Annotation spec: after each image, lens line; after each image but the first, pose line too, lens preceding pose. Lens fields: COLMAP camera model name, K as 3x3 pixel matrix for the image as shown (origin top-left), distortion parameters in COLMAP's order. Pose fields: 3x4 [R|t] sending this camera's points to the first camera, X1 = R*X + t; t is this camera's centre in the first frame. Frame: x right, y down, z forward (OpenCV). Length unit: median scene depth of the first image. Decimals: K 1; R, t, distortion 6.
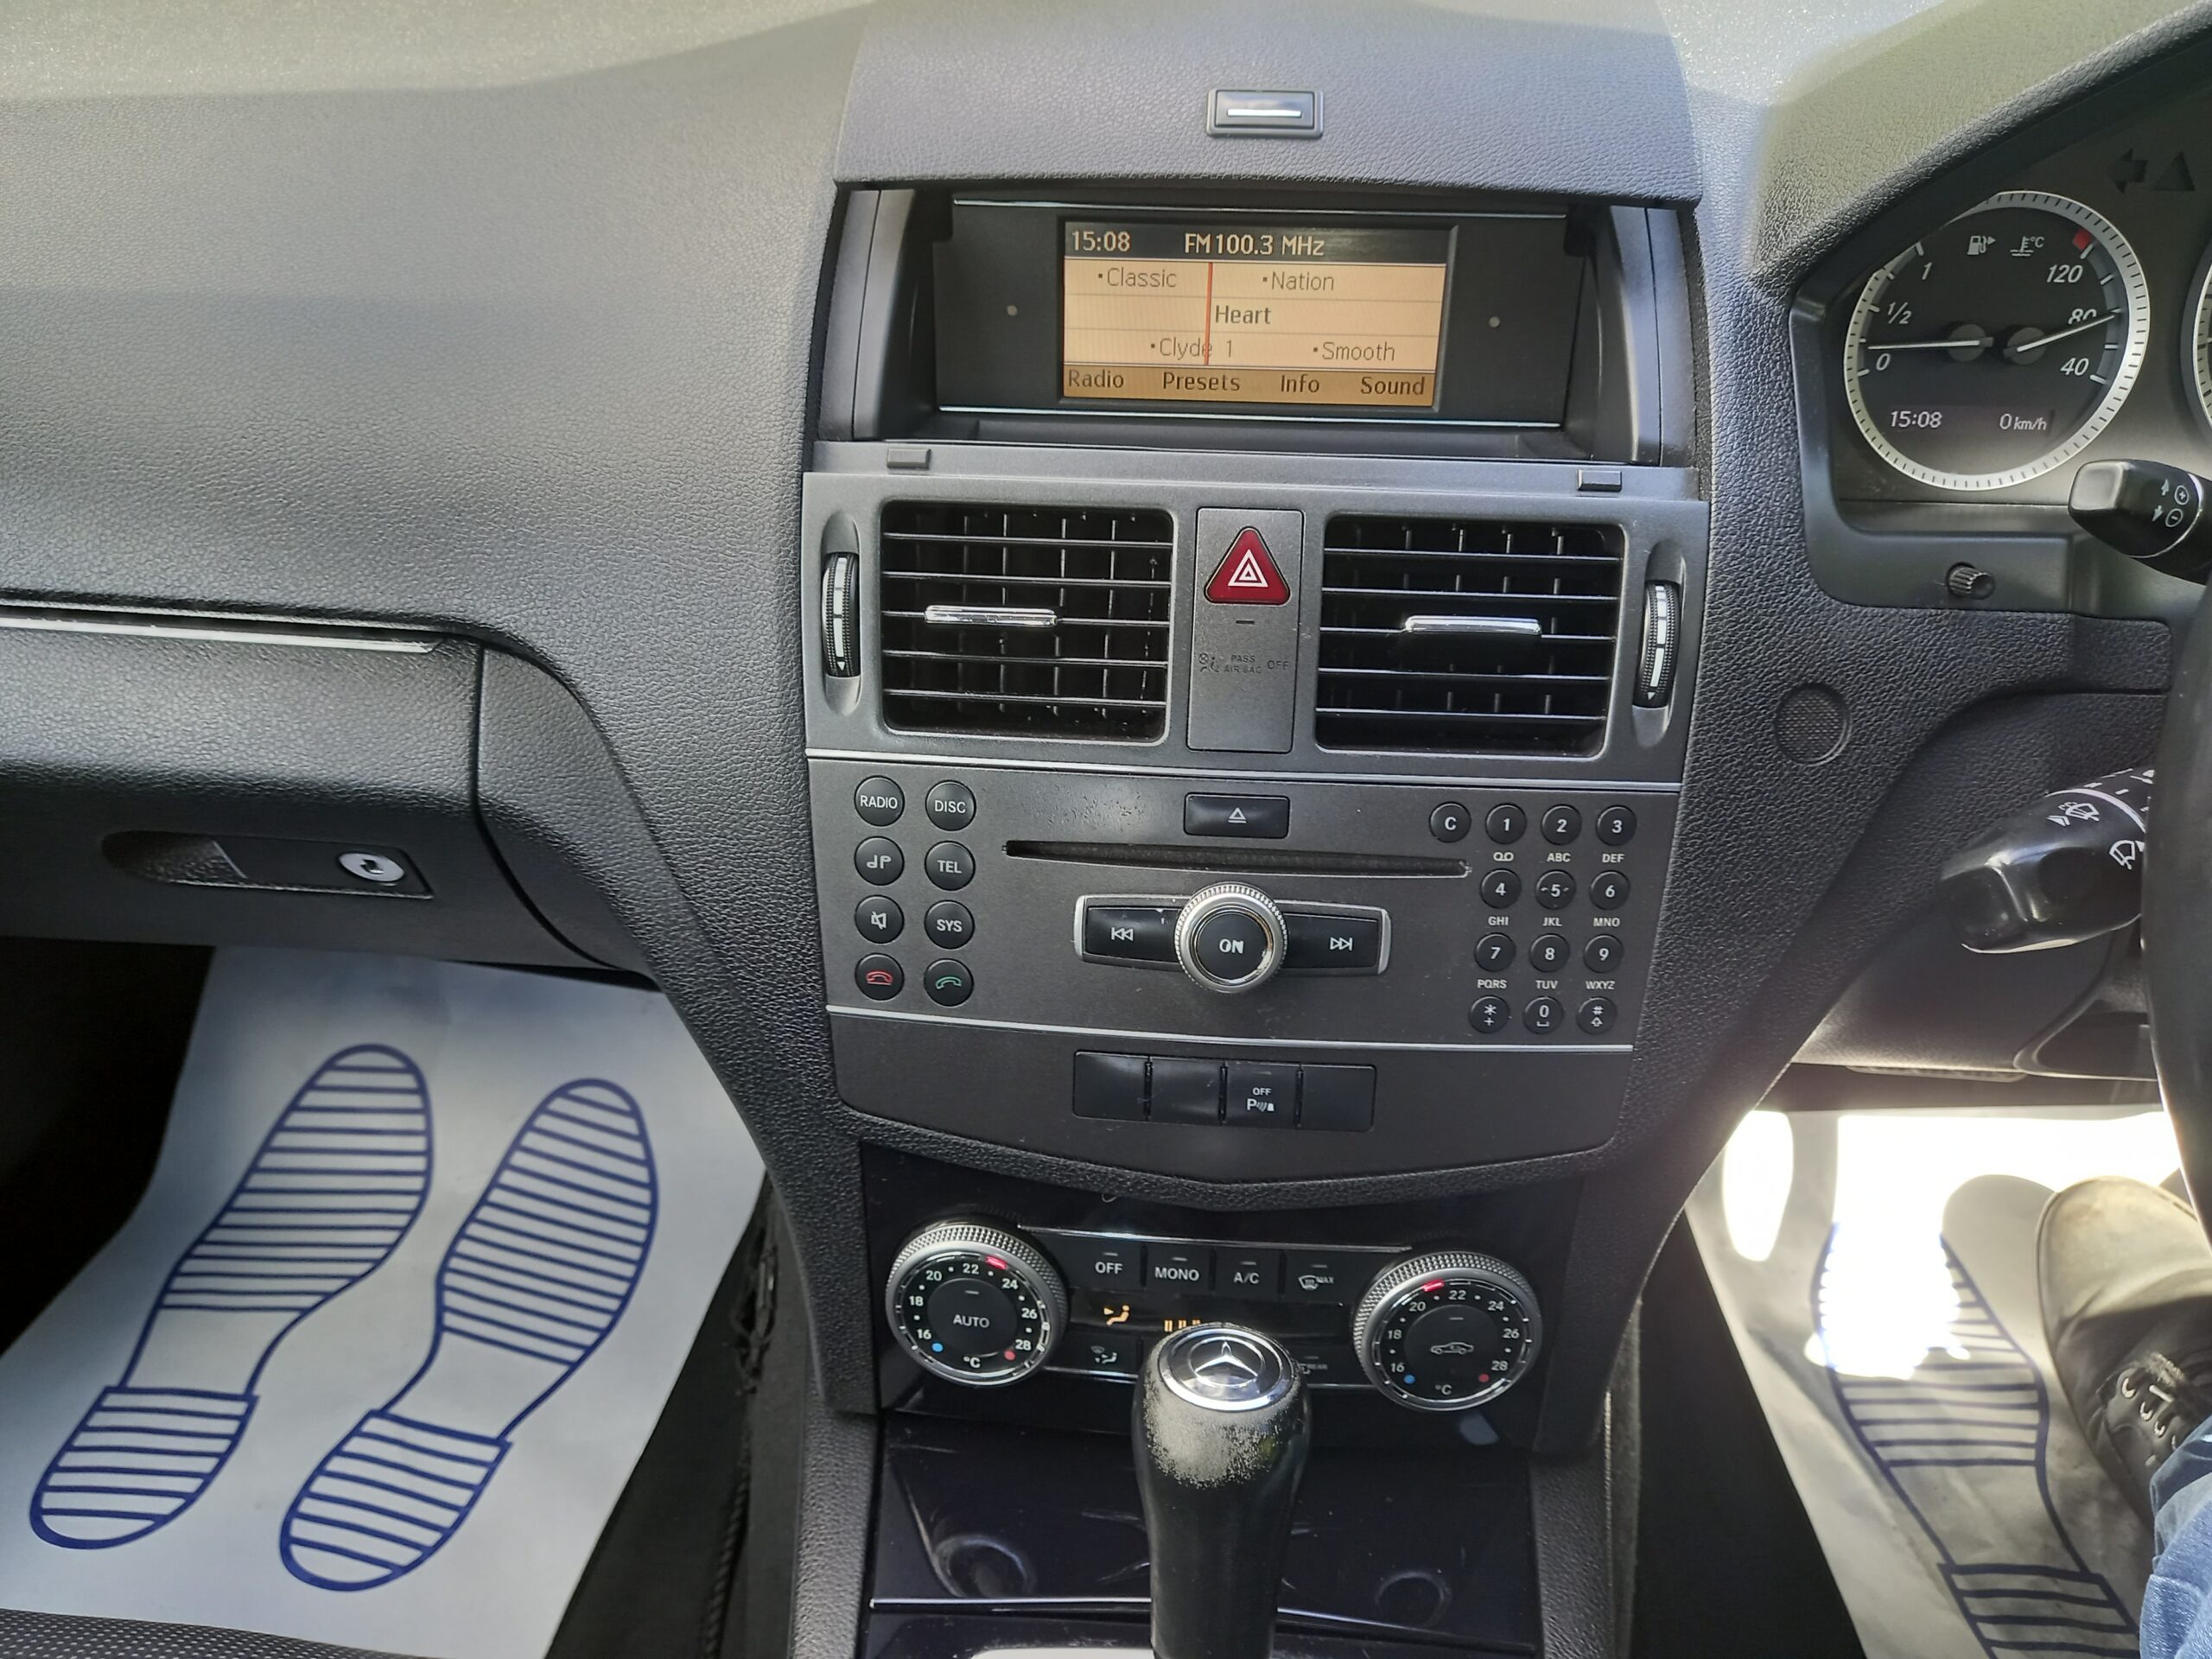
lens RADIAL K [[1643.6, 0, 1091.1], [0, 1643.6, 840.4], [0, 0, 1]] dist [0.060804, -0.062595]
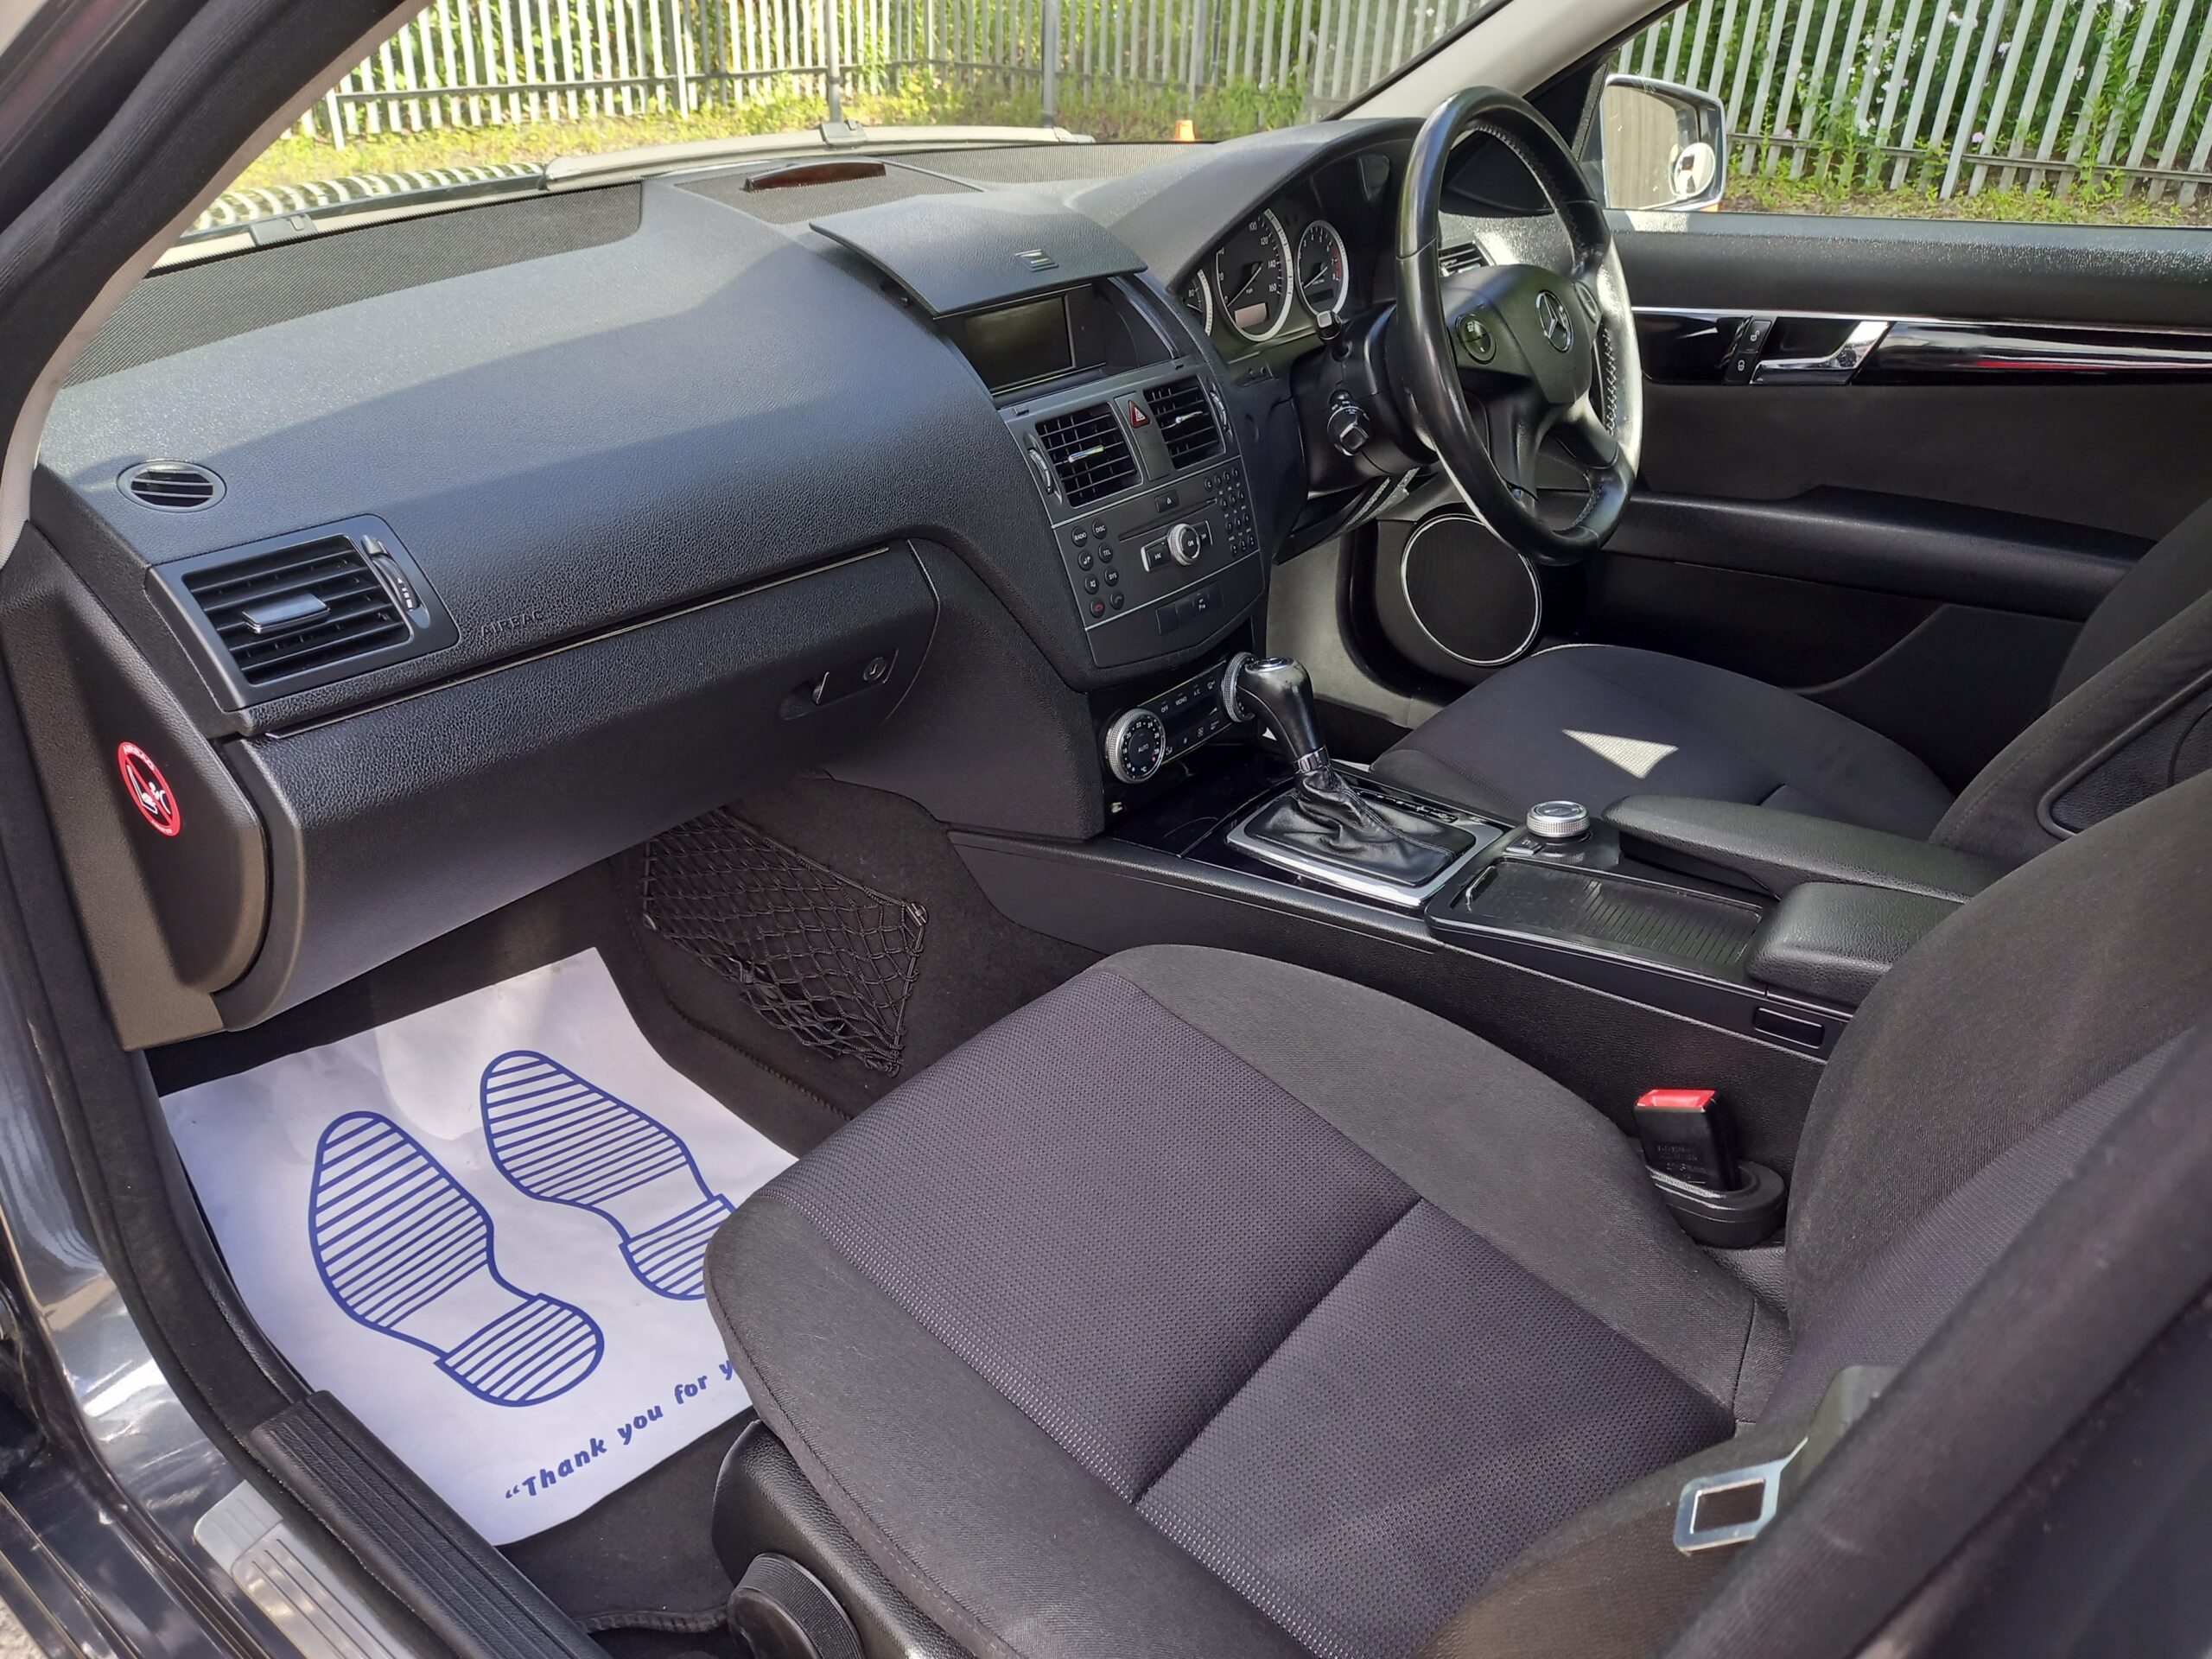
lens RADIAL K [[1643.6, 0, 1110.3], [0, 1643.6, 847.1], [0, 0, 1]] dist [0.060804, -0.062595]
pose [[0.556316, -0.400540, 0.728066, -1.939392], [0.445774, 0.883273, 0.145309, 0.046265], [-0.701283, 0.243716, 0.669929, -0.557764]]
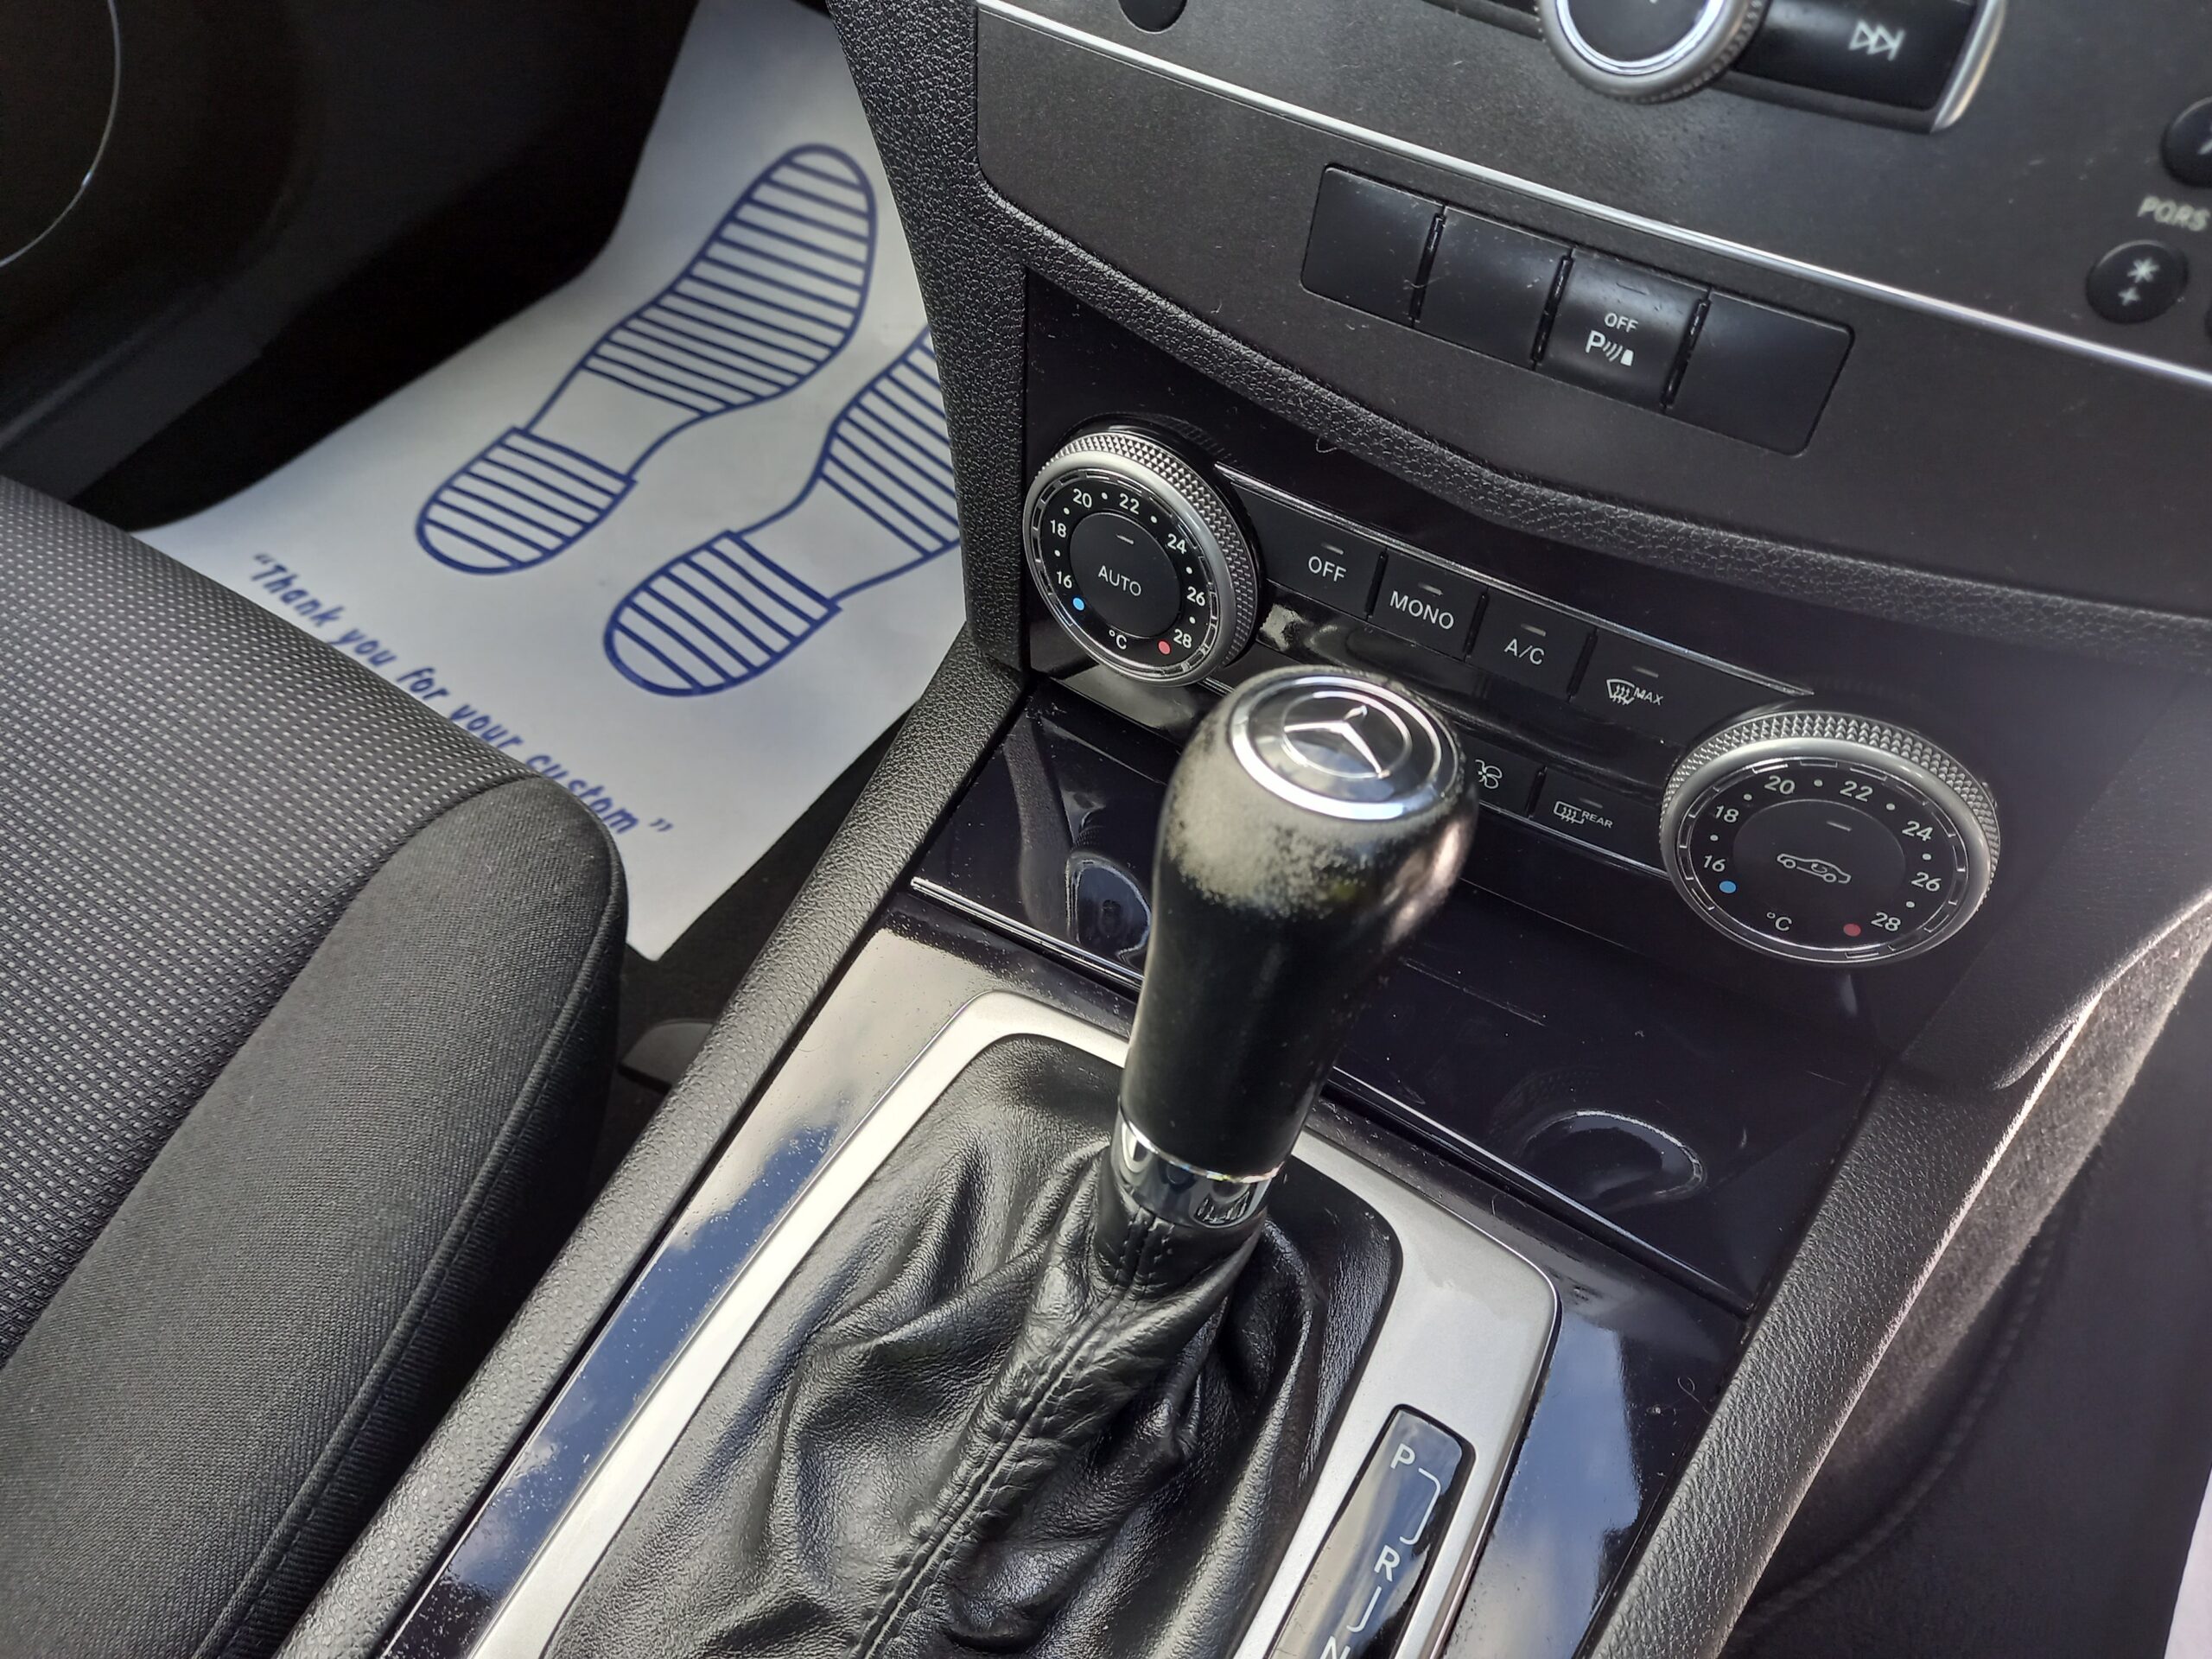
lens RADIAL K [[1643.6, 0, 1111.2], [0, 1643.6, 835.5], [0, 0, 1]] dist [0.060804, -0.062595]
pose [[0.892727, 0.356961, -0.274986, 0.150888], [-0.226942, 0.883404, 0.409995, 0.106295], [0.389276, -0.303607, 0.869648, 0.377113]]
